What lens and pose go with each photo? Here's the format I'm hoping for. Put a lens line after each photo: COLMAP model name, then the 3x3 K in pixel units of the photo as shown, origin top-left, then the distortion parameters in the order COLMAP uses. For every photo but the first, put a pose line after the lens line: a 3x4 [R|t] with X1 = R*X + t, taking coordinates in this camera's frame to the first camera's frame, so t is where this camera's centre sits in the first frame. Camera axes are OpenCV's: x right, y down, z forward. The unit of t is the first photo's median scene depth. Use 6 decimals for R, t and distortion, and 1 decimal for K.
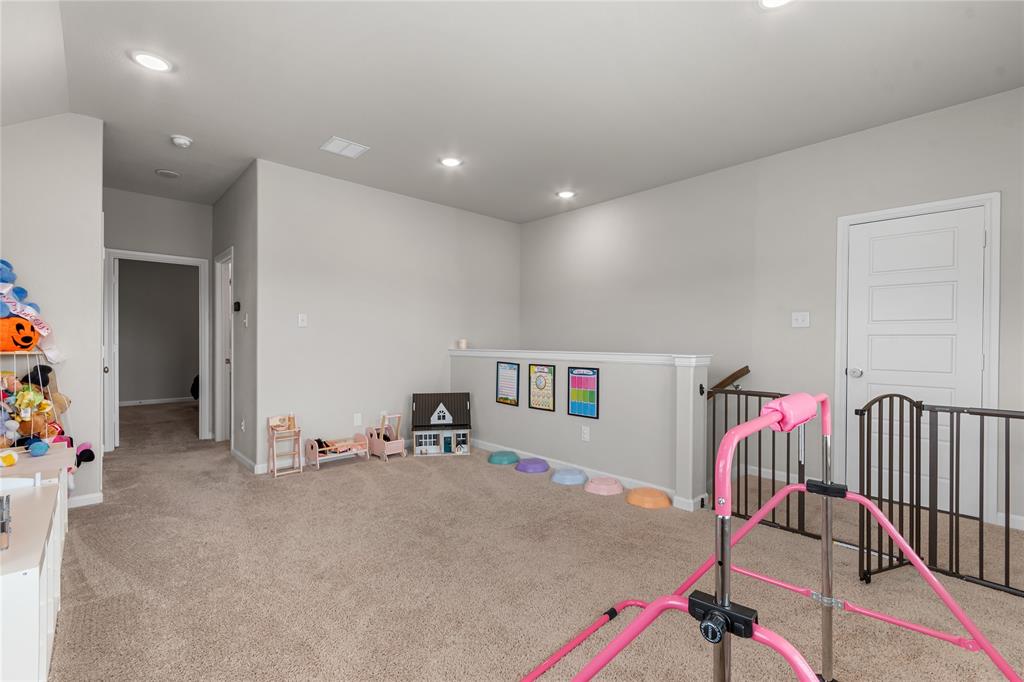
lens RADIAL K [[446.0, 0, 514.1], [0, 446.0, 347.7], [0, 0, 1]] dist [0.005060, 0.000165]
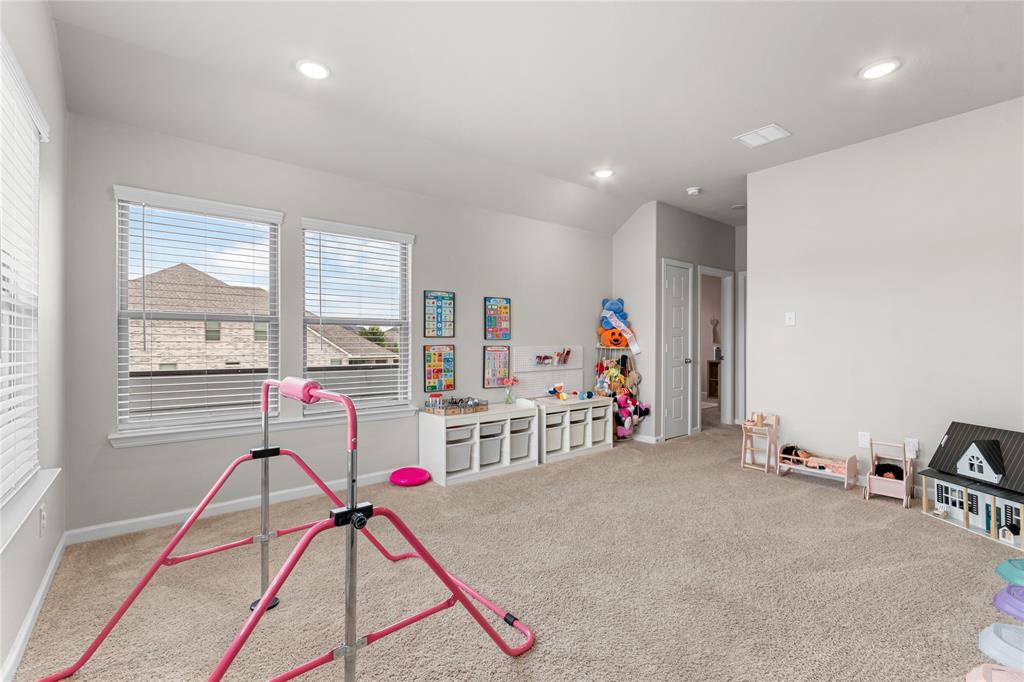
lens RADIAL K [[446.0, 0, 514.1], [0, 446.0, 347.7], [0, 0, 1]] dist [0.005060, 0.000165]
pose [[-0.080841, 0.004102, -0.996719, 0.543641], [-0.015214, 0.999870, 0.005349, 0.005378], [0.996611, 0.015597, -0.080768, 0.507634]]
